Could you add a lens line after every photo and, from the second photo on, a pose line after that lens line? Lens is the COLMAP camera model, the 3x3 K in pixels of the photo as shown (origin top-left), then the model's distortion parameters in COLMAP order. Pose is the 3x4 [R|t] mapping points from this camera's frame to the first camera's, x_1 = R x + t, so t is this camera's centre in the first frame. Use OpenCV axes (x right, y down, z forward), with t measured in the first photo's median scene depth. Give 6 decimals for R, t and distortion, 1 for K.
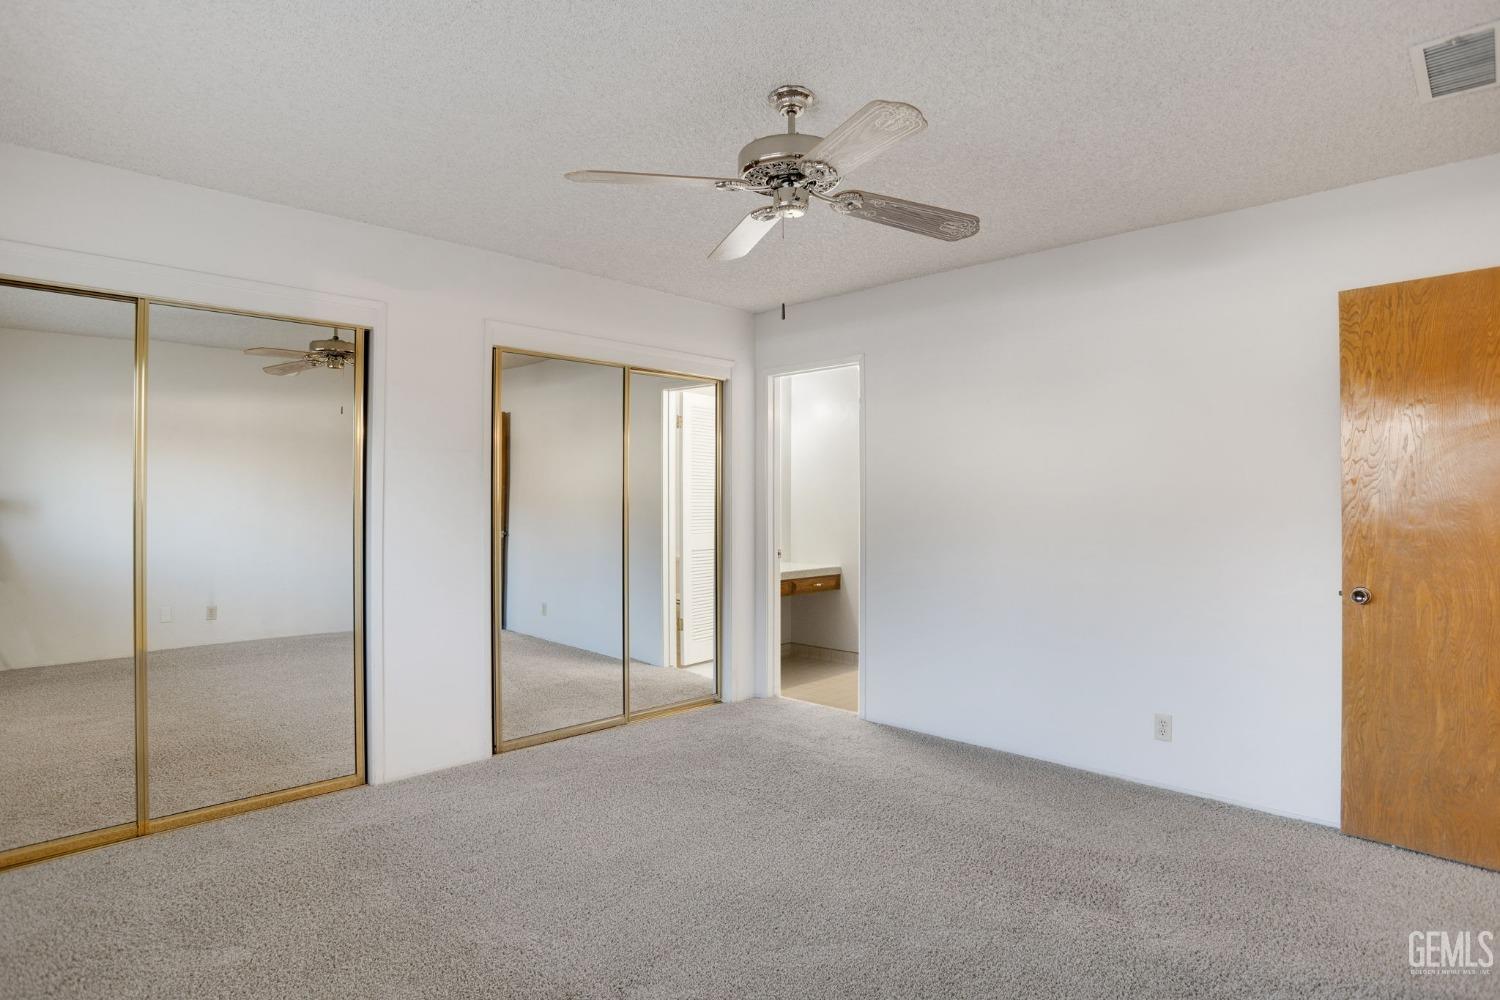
lens RADIAL K [[787.3, 0, 752.9], [0, 787.3, 491.7], [0, 0, 1]] dist [-0.089750, 0.036995]
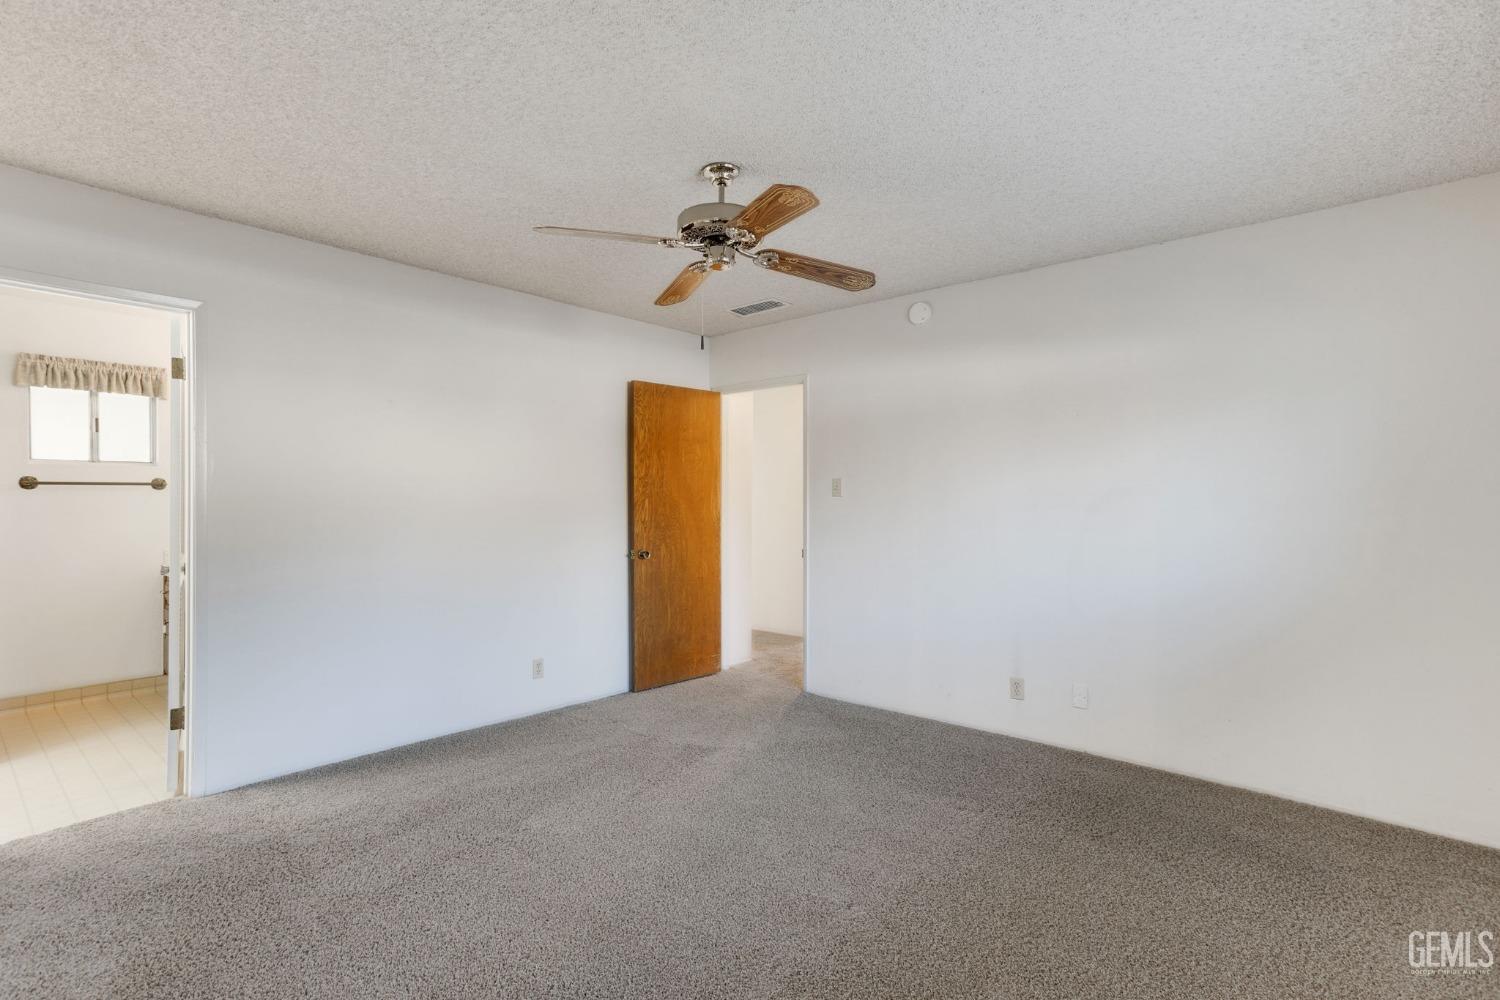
lens RADIAL K [[753.5, 0, 734.4], [0, 753.5, 500.1], [0, 0, 1]] dist [-0.029742, 0.019272]
pose [[-0.071213, -0.000468, 0.997461, -0.968155], [-0.012409, 0.999923, -0.000416, 0.009138], [-0.997384, -0.012407, -0.071213, 0.898226]]
